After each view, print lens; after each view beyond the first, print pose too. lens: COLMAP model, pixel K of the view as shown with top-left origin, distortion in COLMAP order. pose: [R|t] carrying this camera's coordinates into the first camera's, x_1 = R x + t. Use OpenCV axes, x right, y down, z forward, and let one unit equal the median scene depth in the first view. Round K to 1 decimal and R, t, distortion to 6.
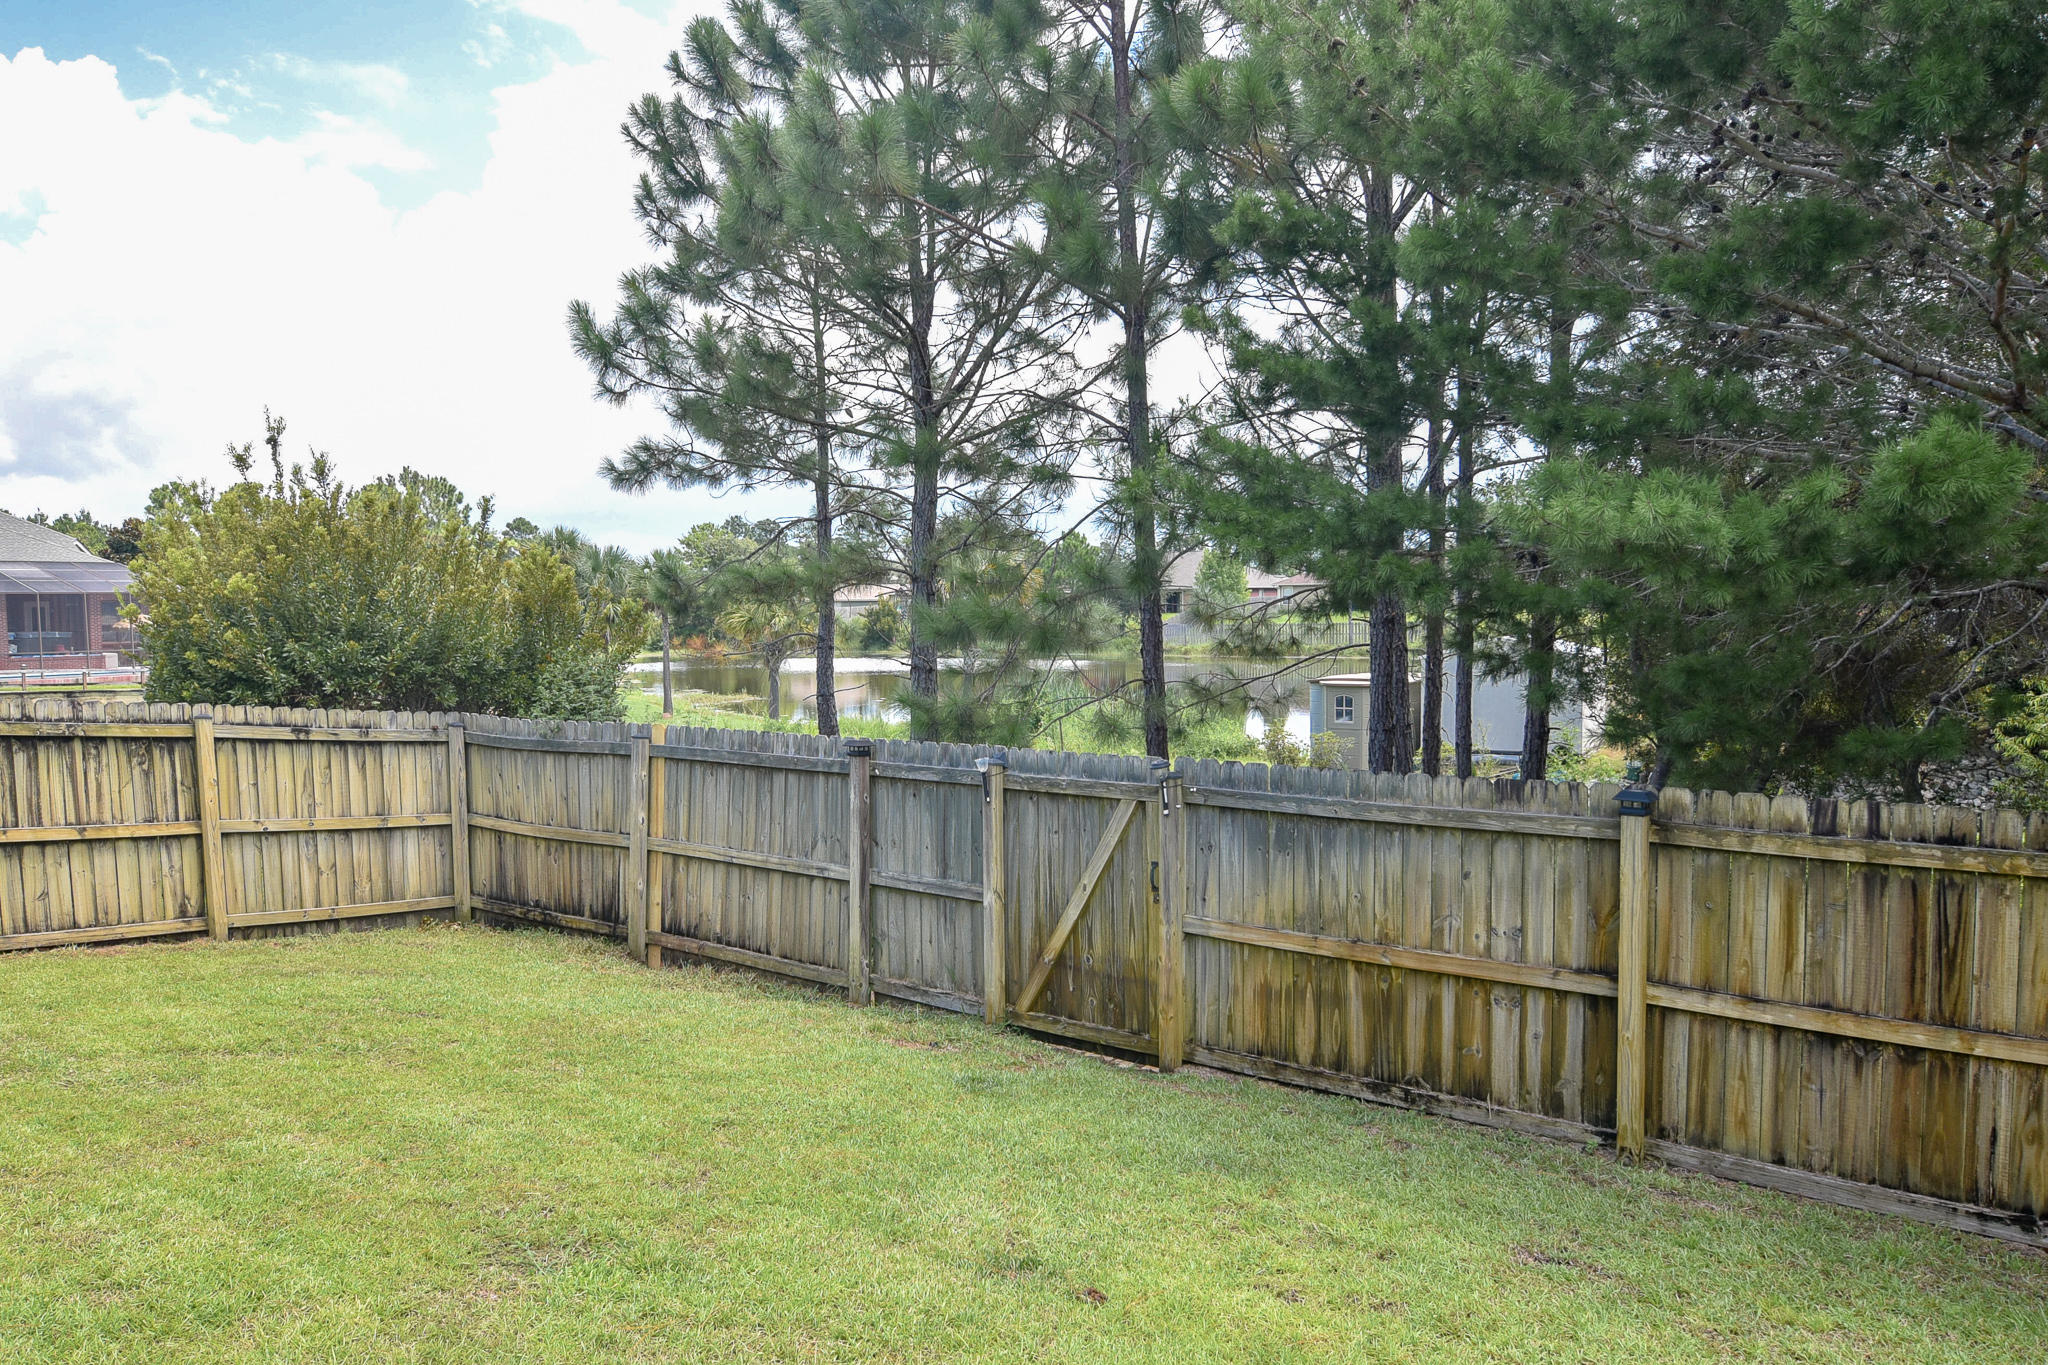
lens RADIAL K [[1401.9, 0, 1025.9], [0, 1401.9, 672.6], [0, 0, 1]] dist [-0.003759, -0.011692]
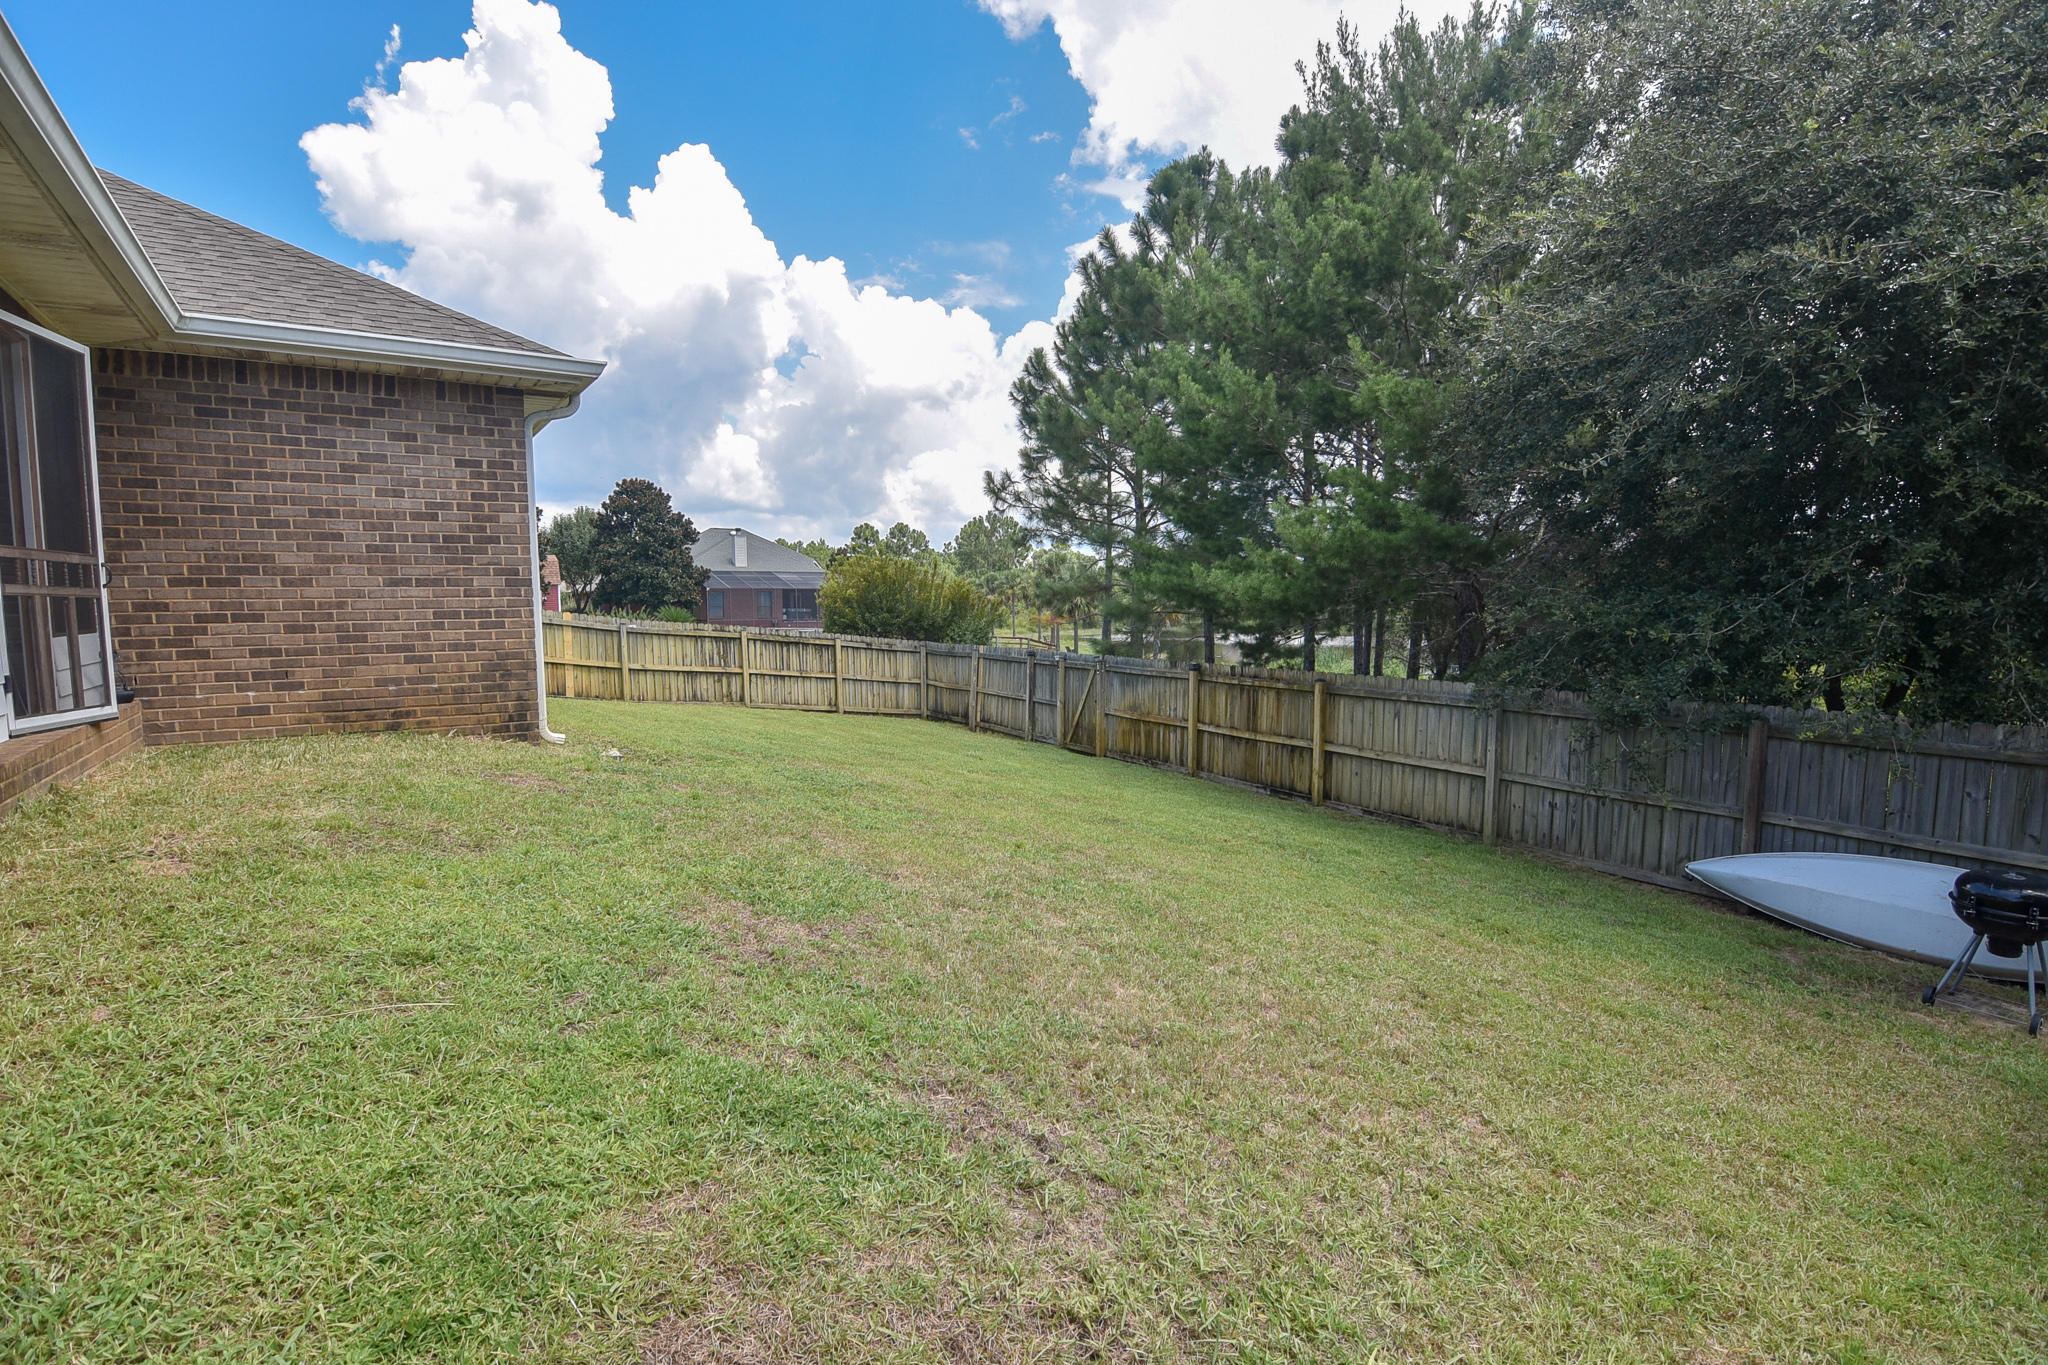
lens RADIAL K [[997.6, 0, 1026.4], [0, 997.6, 688.7], [0, 0, 1]] dist [-0.013444, -0.003076]
pose [[0.924109, 0.044963, -0.379475, 0.546917], [-0.028525, 0.998400, 0.048833, 0.023150], [0.381063, -0.034303, 0.923912, -0.745796]]
